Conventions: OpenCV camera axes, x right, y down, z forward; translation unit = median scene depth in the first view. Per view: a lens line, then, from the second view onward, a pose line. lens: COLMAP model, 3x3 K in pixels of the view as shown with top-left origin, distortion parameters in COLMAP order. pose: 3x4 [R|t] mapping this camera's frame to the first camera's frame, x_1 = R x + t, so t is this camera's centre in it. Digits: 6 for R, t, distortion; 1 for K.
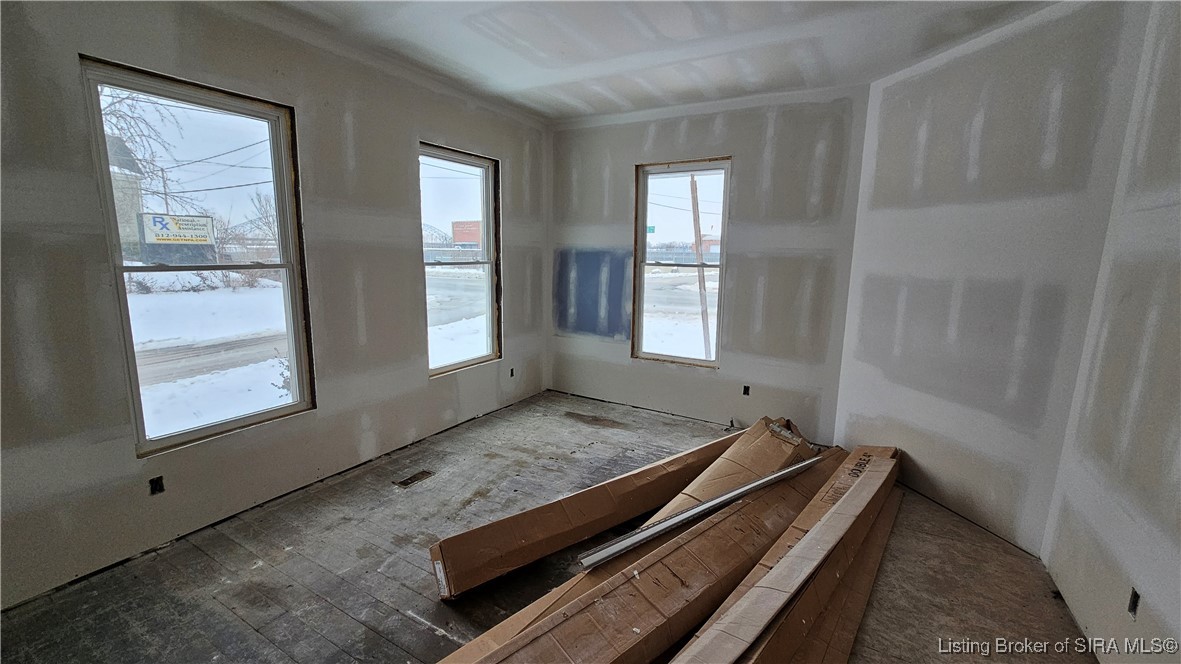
lens RADIAL K [[484.6, 0, 591.8], [0, 484.6, 329.2], [0, 0, 1]] dist [0.003337, 0.000755]
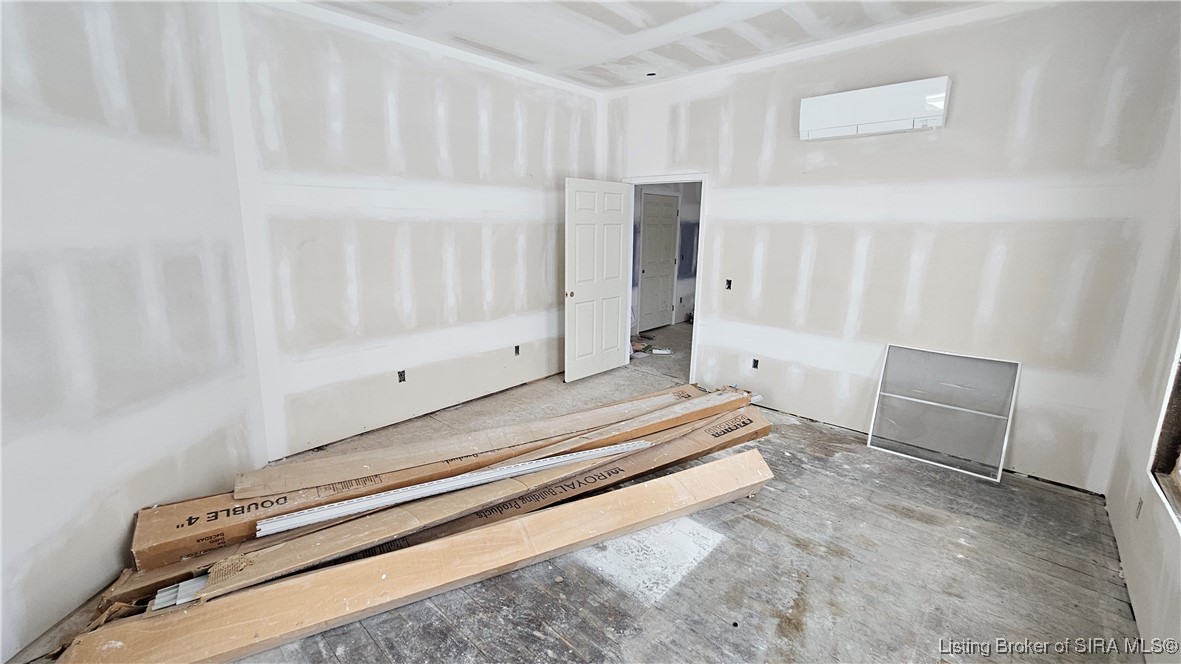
lens RADIAL K [[484.6, 0, 590.8], [0, 484.6, 327.7], [0, 0, 1]] dist [0.003337, 0.000755]
pose [[-0.977169, -0.069112, 0.200907, -0.060187], [0.008329, 0.932427, 0.361263, -0.172541], [-0.212299, 0.354688, -0.910563, 1.106319]]
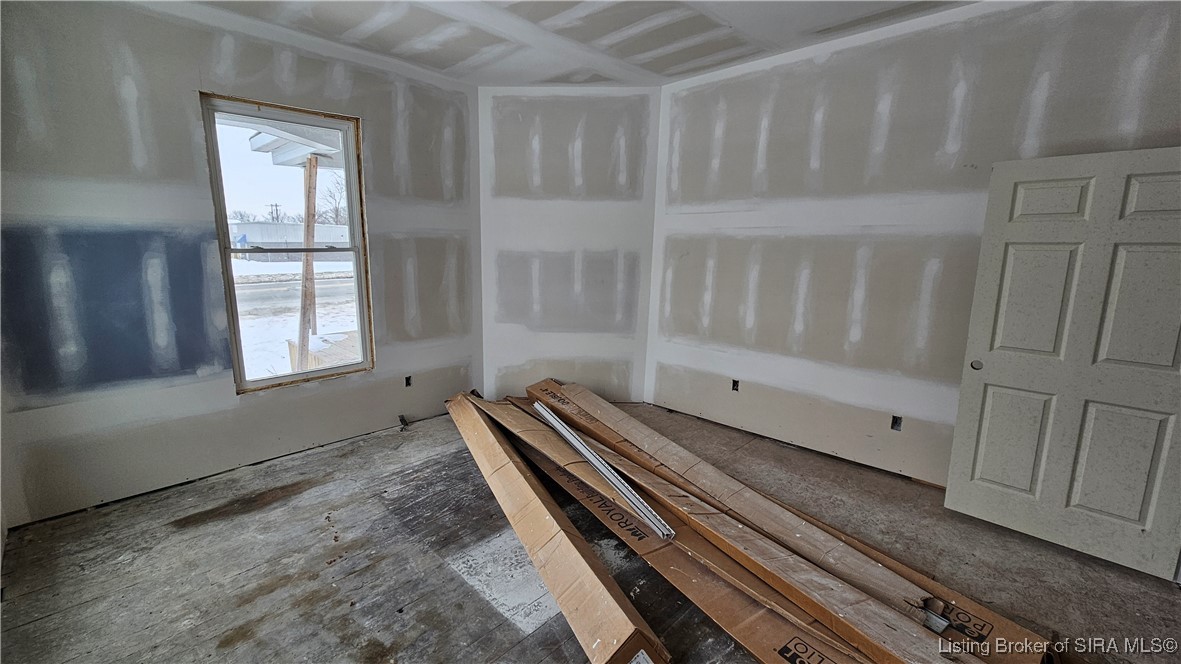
lens RADIAL K [[484.6, 0, 591.3], [0, 484.6, 326.5], [0, 0, 1]] dist [0.003337, 0.000755]
pose [[0.230388, -0.188369, 0.954693, -0.486654], [0.150992, 0.976123, 0.156159, -0.071641], [-0.961313, 0.108174, 0.253329, 0.423536]]
